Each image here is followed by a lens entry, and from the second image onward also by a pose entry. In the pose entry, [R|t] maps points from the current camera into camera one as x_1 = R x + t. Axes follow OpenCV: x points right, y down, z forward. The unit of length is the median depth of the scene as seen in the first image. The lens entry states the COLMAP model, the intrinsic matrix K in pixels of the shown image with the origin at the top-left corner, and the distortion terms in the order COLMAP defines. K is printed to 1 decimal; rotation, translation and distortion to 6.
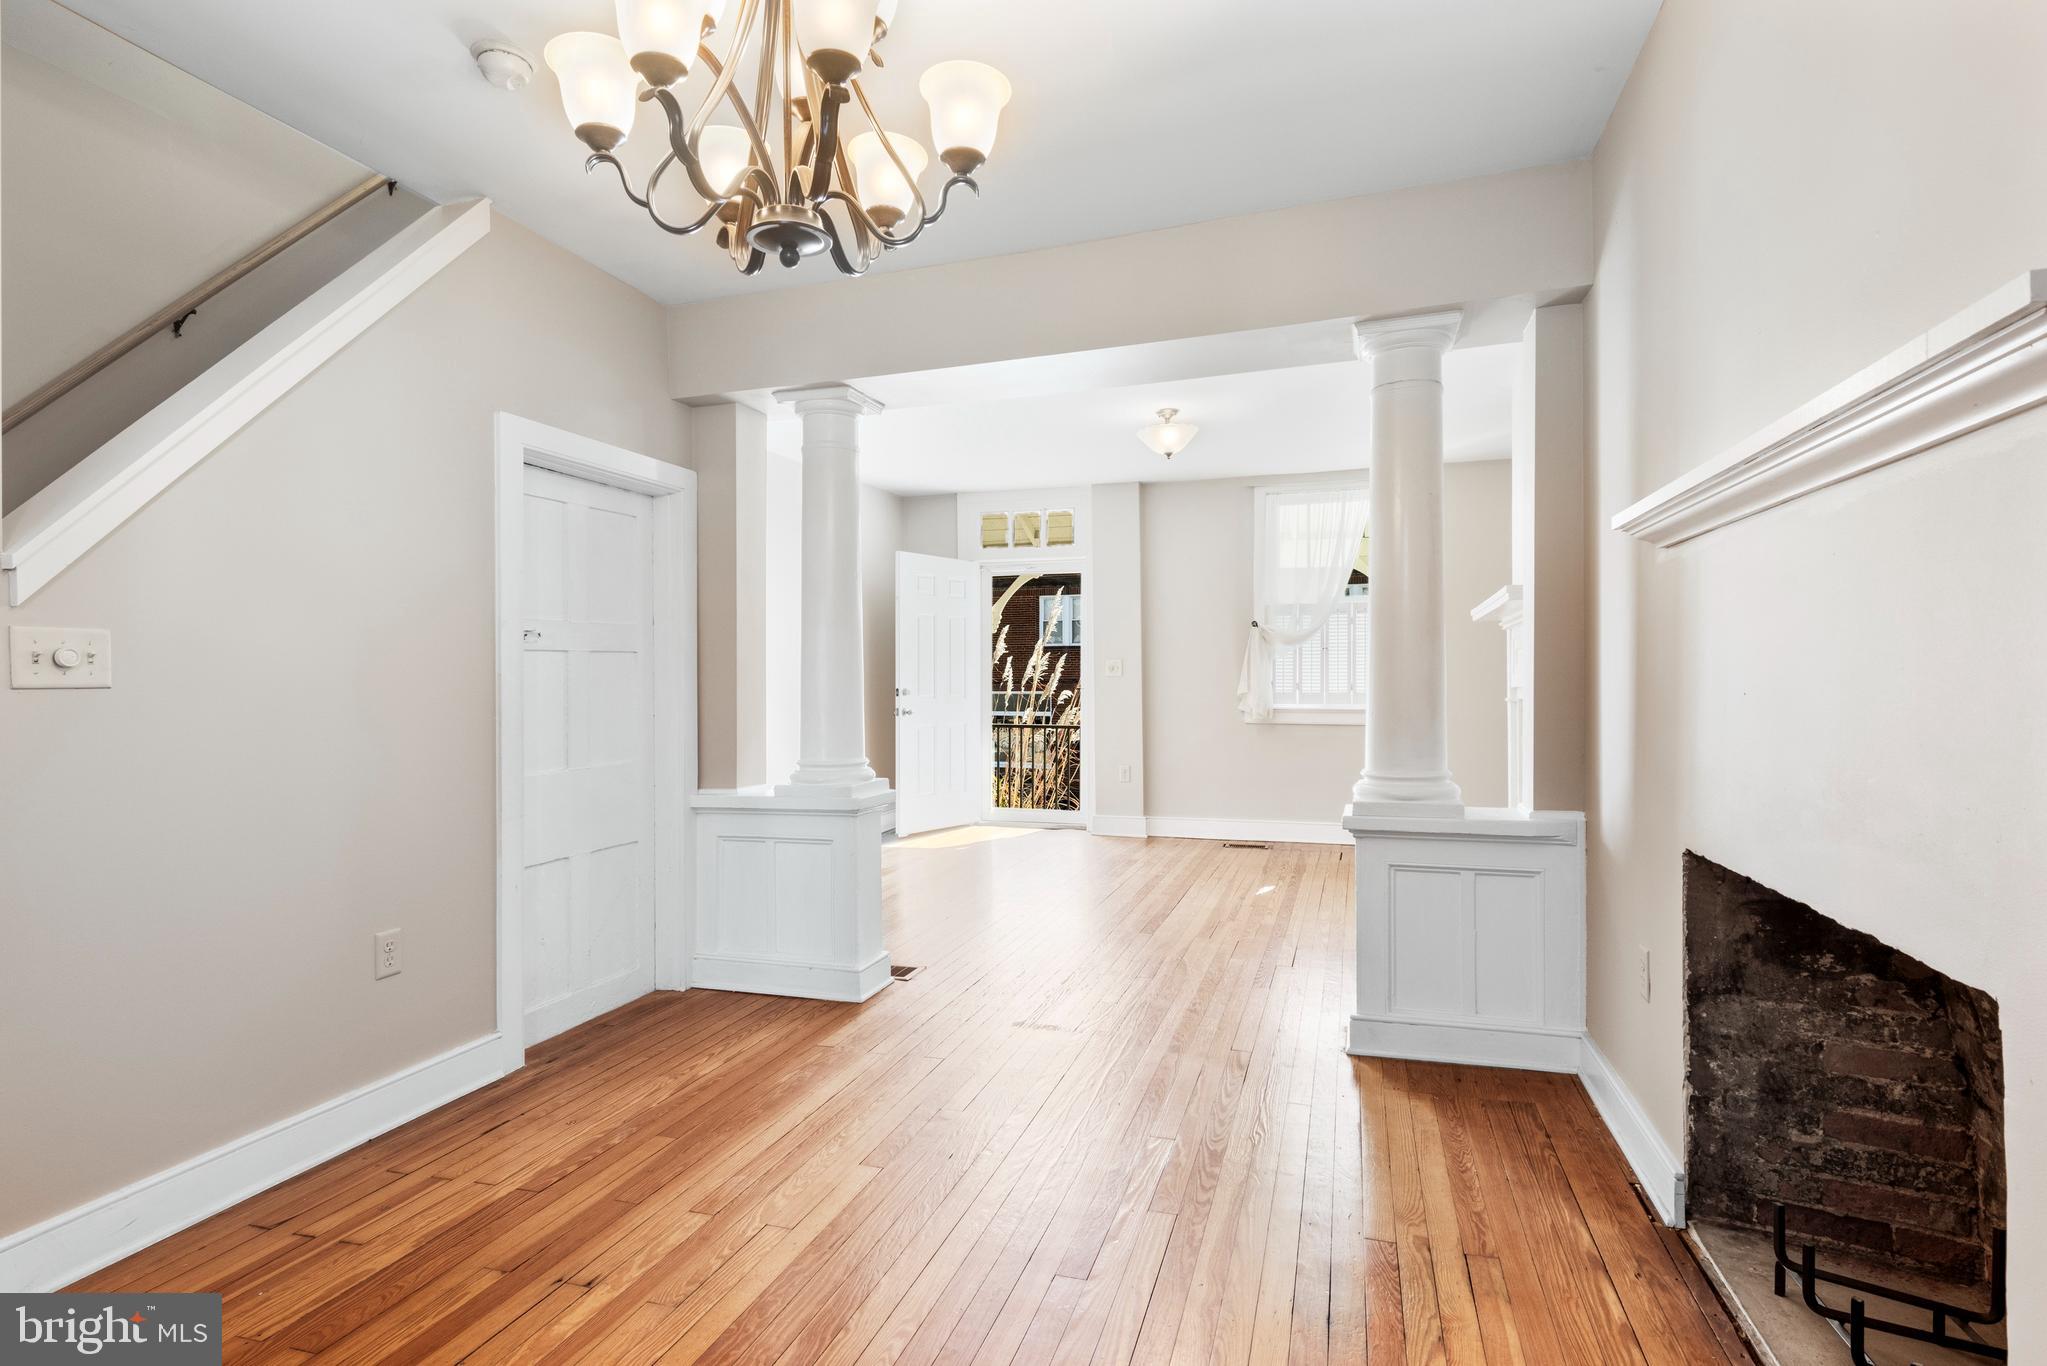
lens RADIAL K [[1047.2, 0, 1021.8], [0, 1047.2, 684.3], [0, 0, 1]] dist [0.007284, -0.000454]
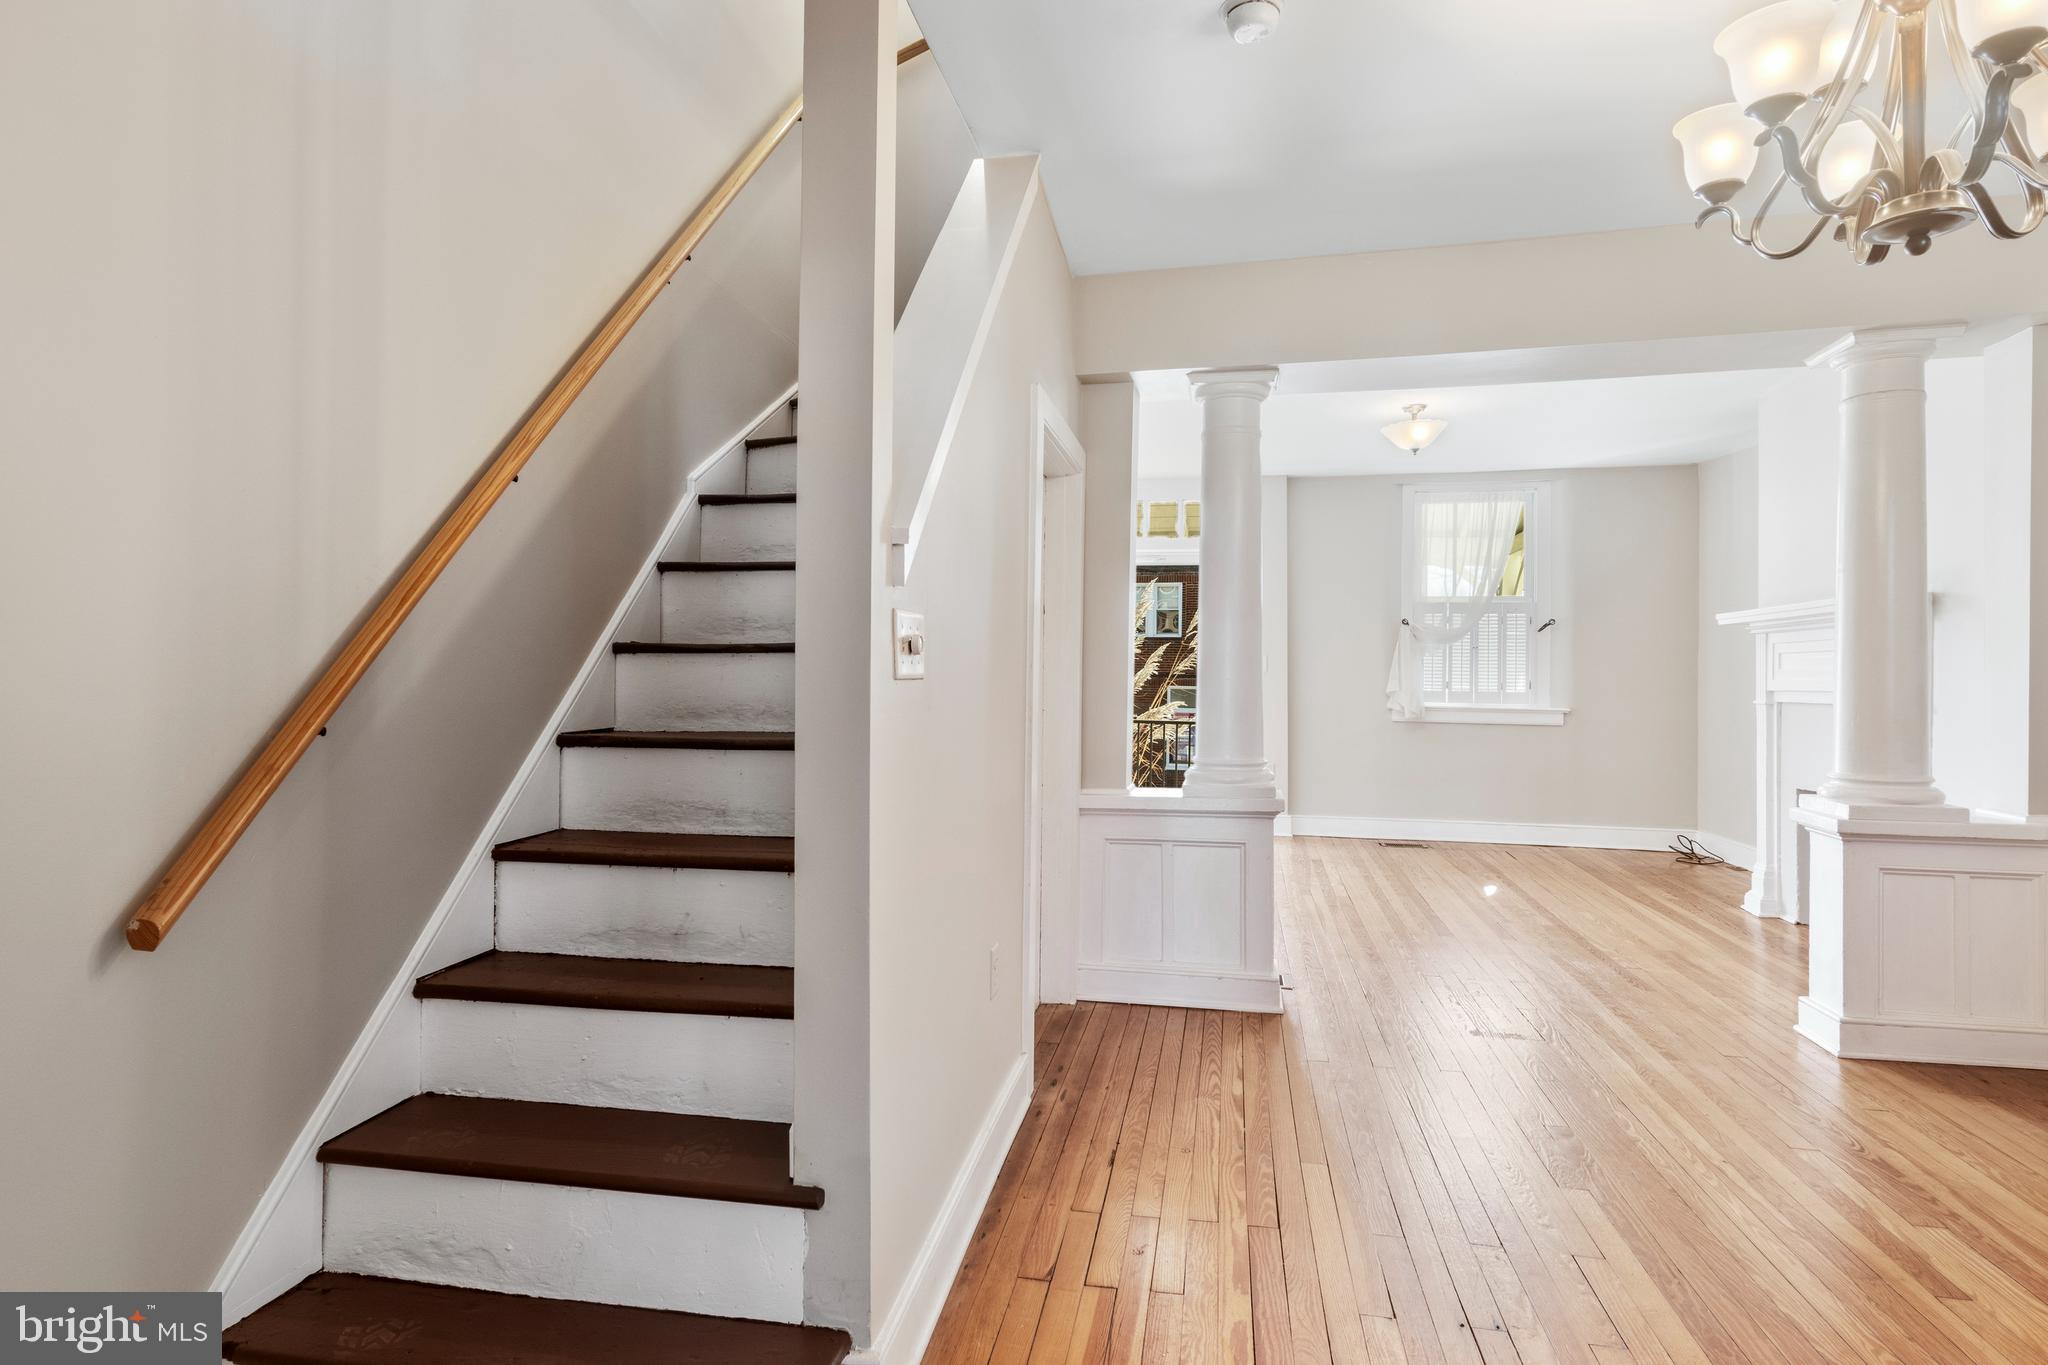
lens RADIAL K [[1075.0, 0, 1012.9], [0, 1075.0, 661.3], [0, 0, 1]] dist [0.010658, -0.003578]
pose [[0.994045, 0.015935, 0.107800, -0.612107], [-0.014481, 0.999794, -0.014255, 0.000125], [-0.108005, 0.012609, 0.994070, 0.055537]]
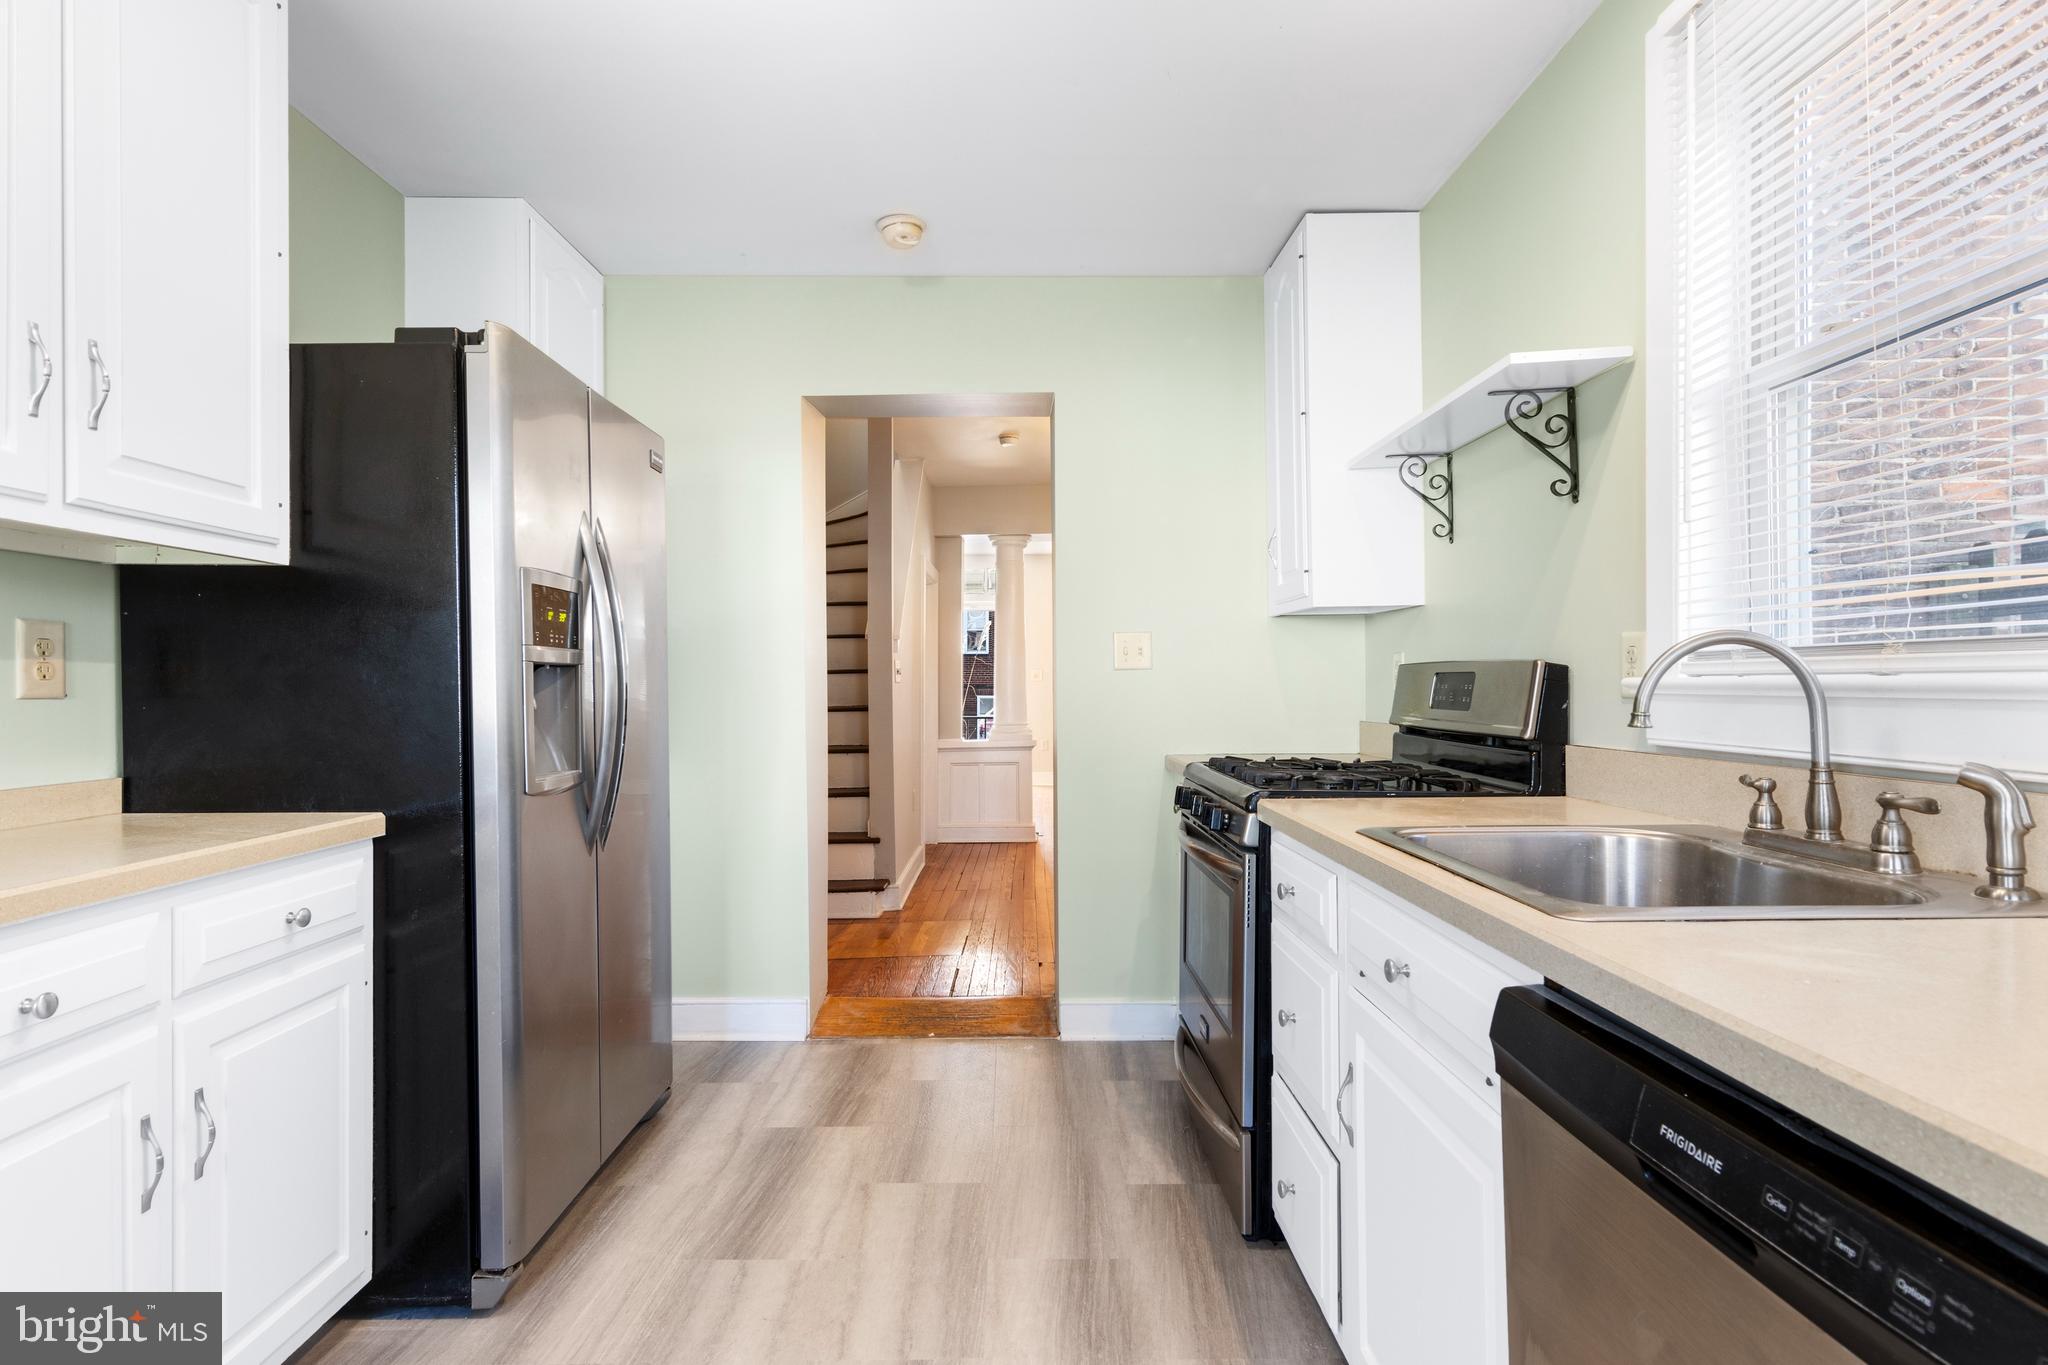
lens RADIAL K [[1023.3, 0, 1025.2], [0, 1023.3, 683.6], [0, 0, 1]] dist [0.000818, -0.000135]
pose [[0.955761, 0.003191, 0.294129, -0.910391], [-0.000902, 0.999968, -0.007919, 0.017680], [-0.294144, 0.007303, 0.955733, -1.070851]]
